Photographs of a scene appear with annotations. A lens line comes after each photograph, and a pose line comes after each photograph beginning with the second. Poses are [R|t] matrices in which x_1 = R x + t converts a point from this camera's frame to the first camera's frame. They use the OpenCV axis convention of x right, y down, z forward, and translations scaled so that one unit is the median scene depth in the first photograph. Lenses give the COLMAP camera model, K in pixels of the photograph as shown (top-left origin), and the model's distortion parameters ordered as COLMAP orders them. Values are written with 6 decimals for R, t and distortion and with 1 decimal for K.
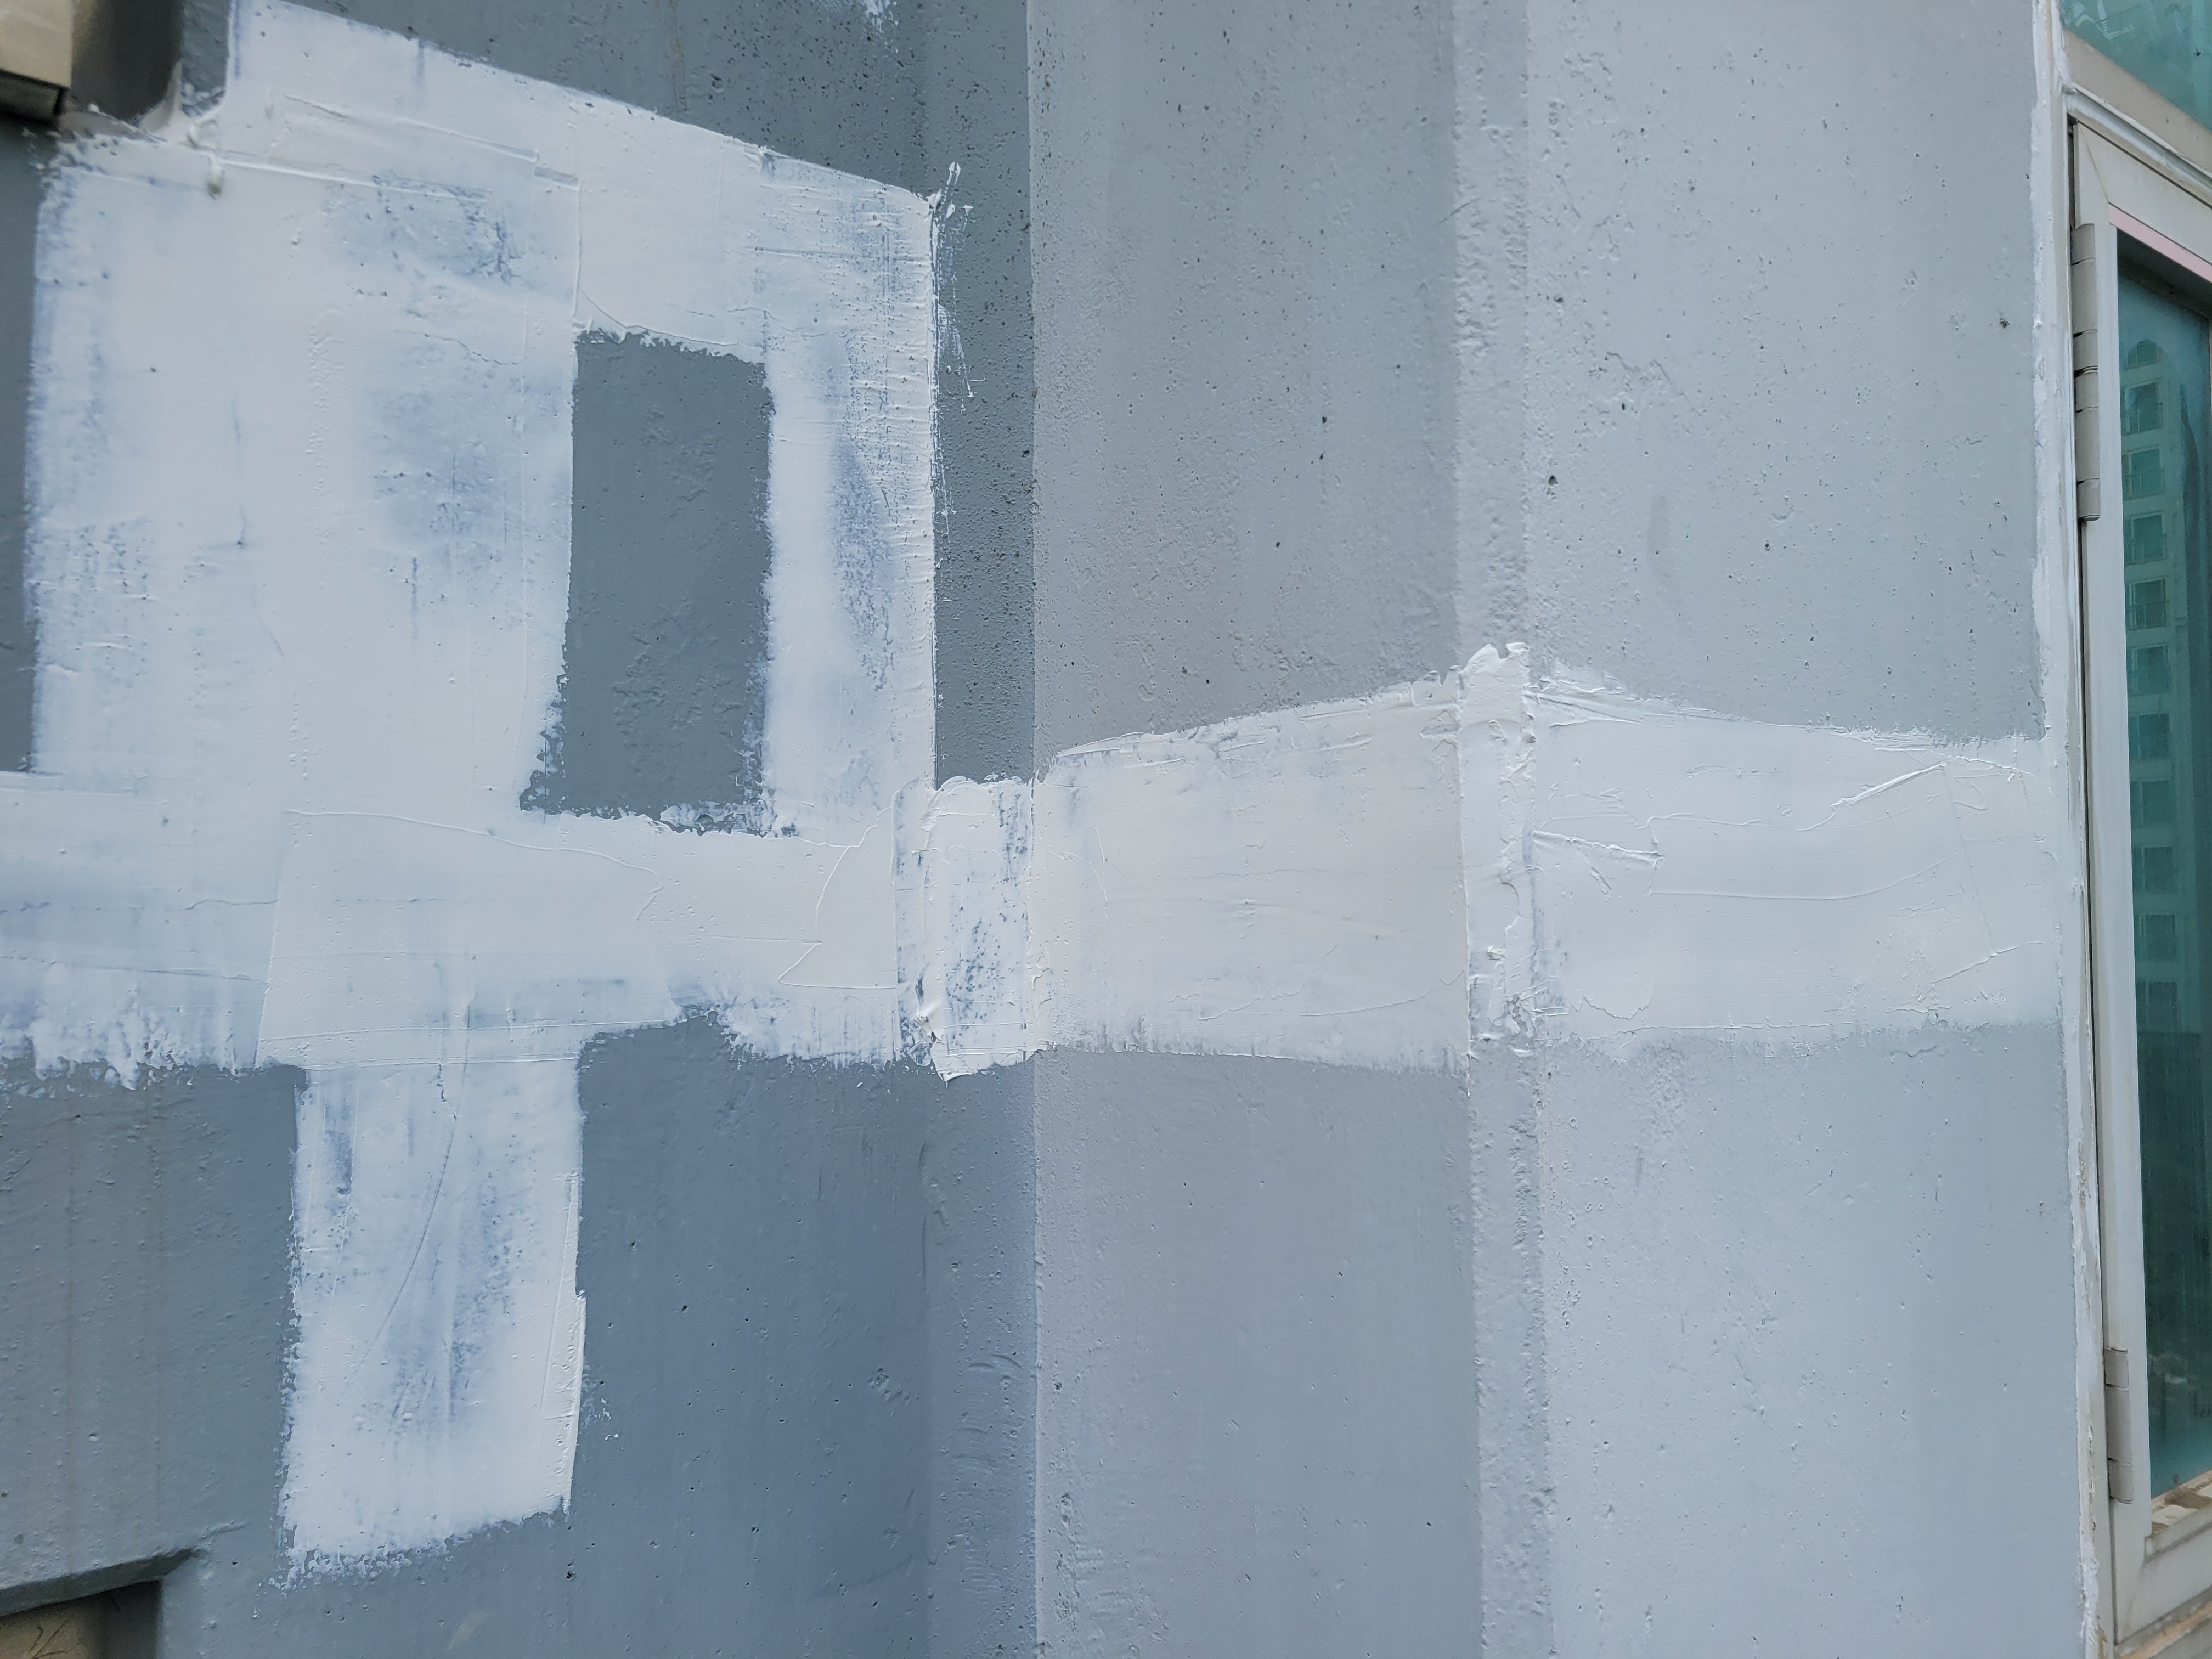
lens RADIAL K [[1673.6, 0, 1179.2], [0, 1673.6, 847.6], [0, 0, 1]] dist [0.056154, -0.051804]
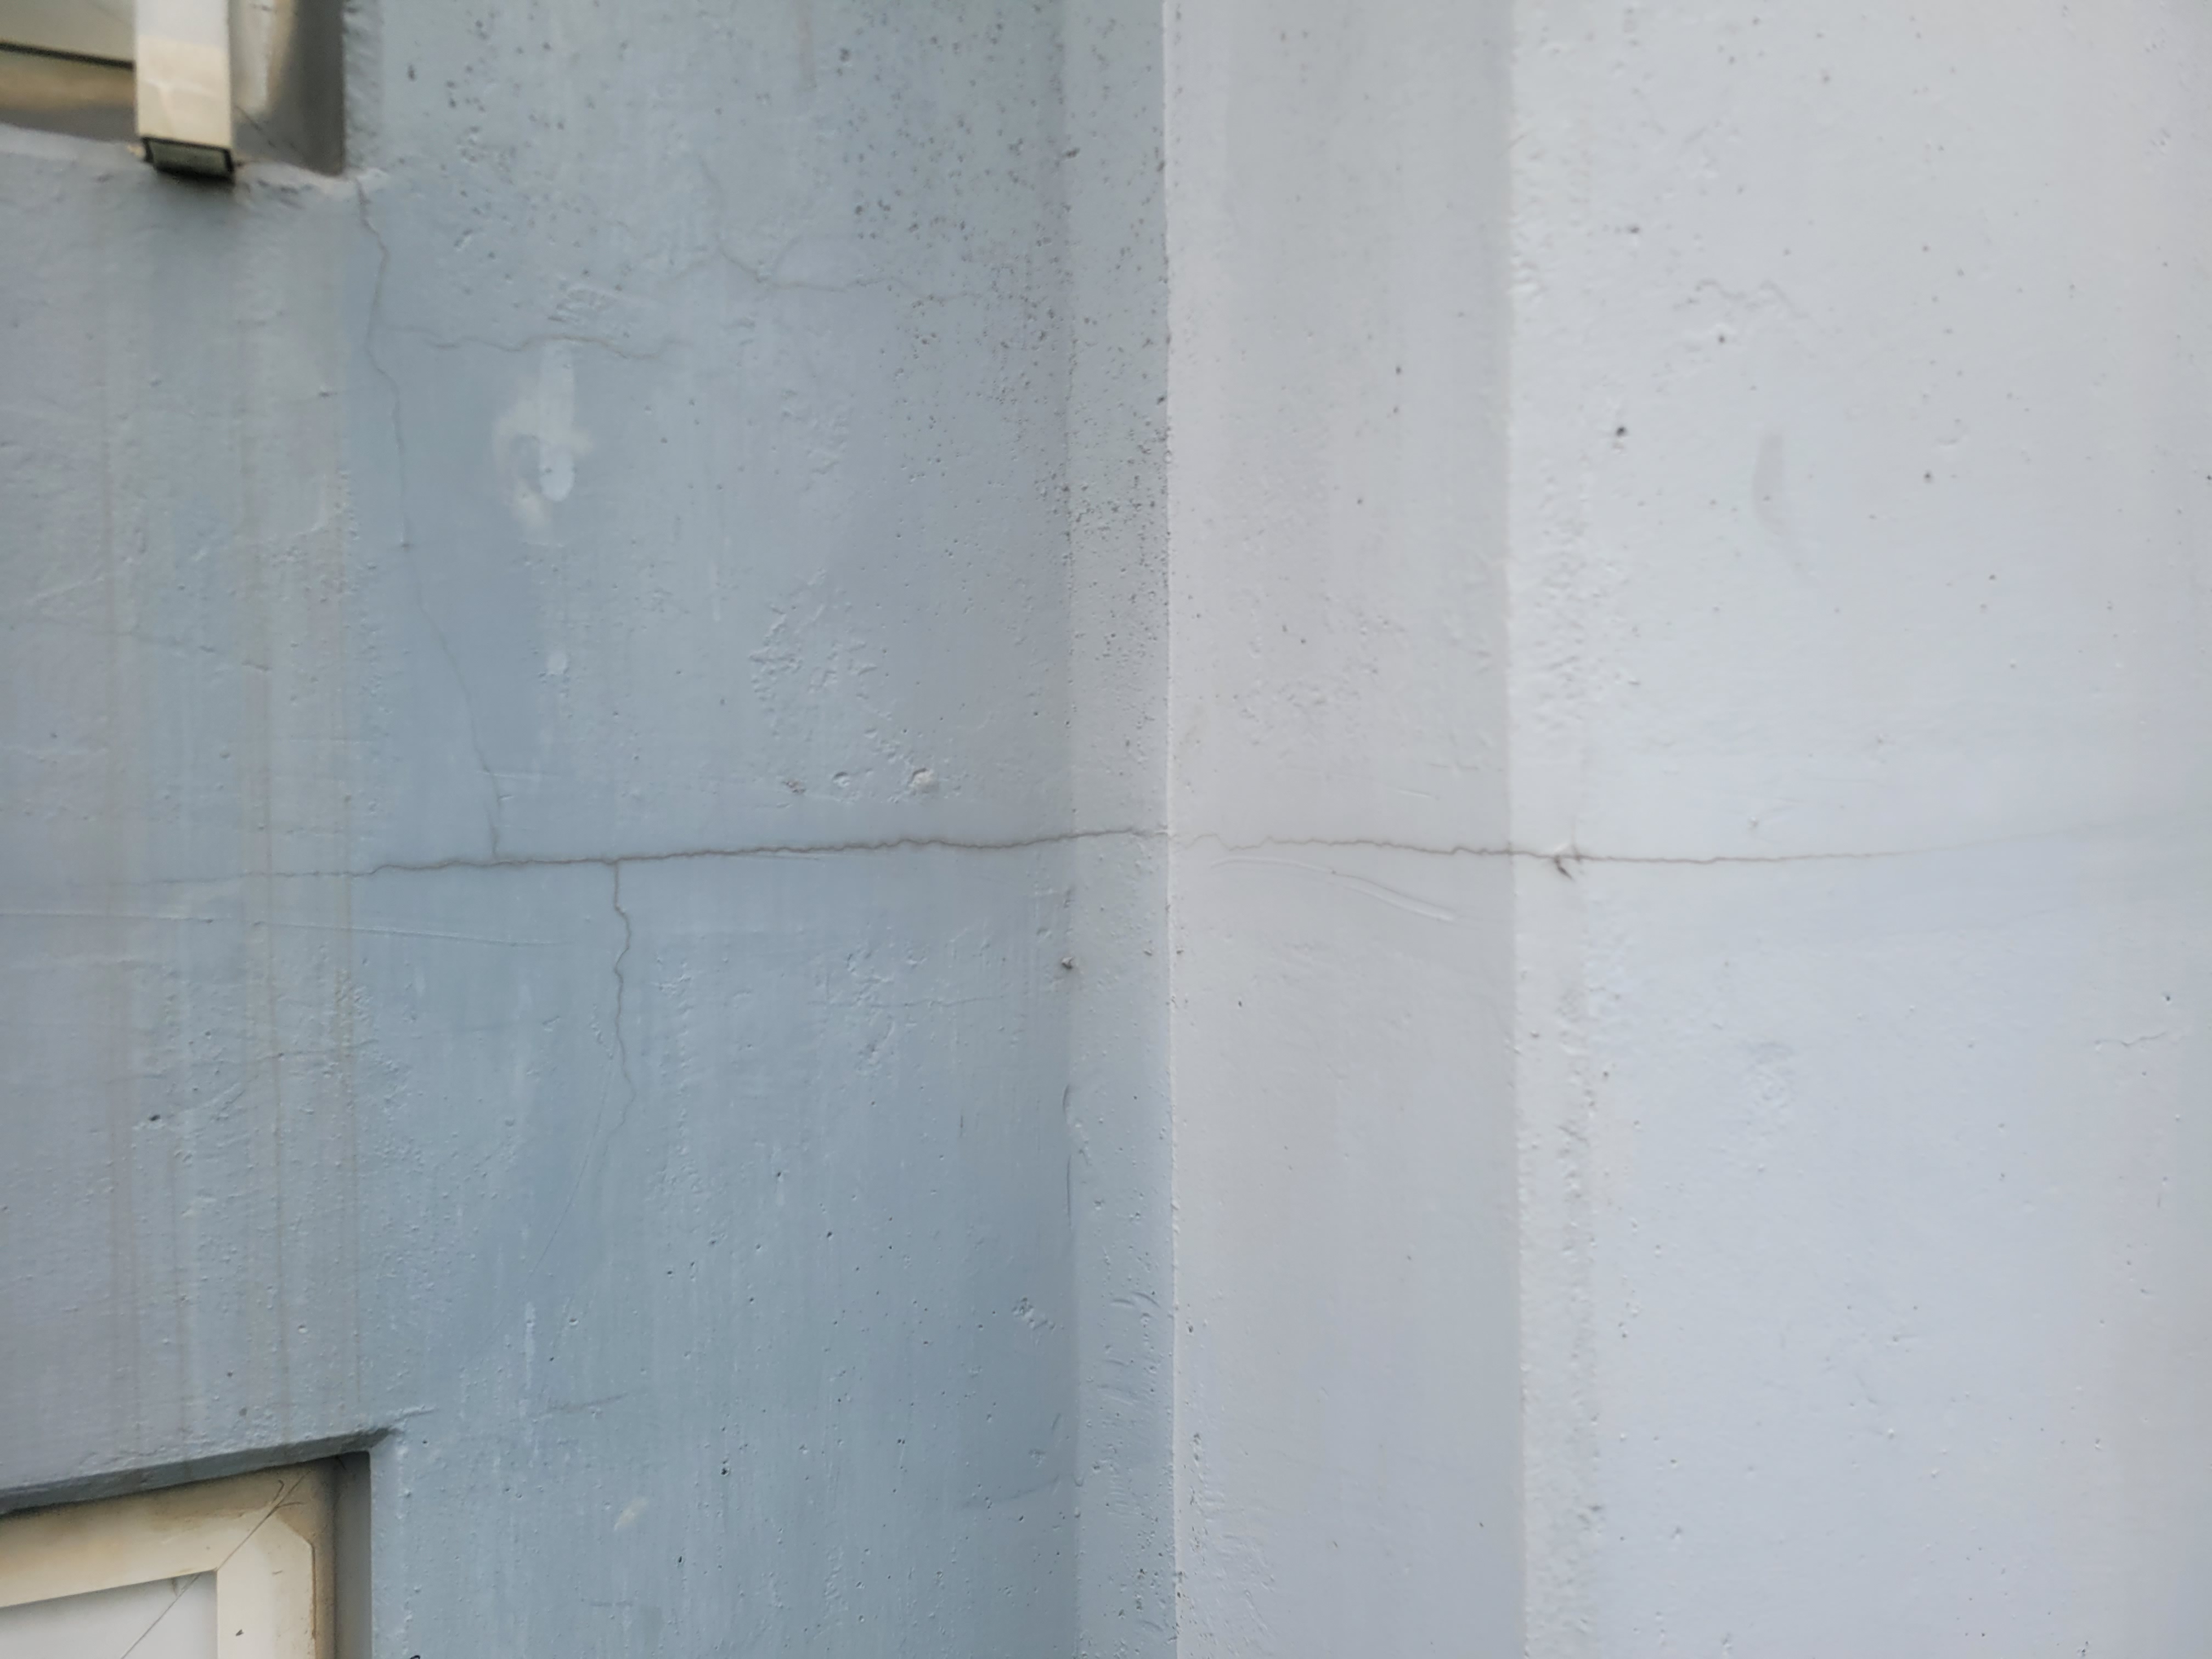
lens RADIAL K [[1673.6, 0, 1124.3], [0, 1673.6, 824.3], [0, 0, 1]] dist [0.056154, -0.051804]
pose [[0.970051, 0.006811, -0.242806, 0.180508], [0.007227, 0.998355, 0.056877, -0.057824], [0.242794, -0.056929, 0.968406, 0.031160]]
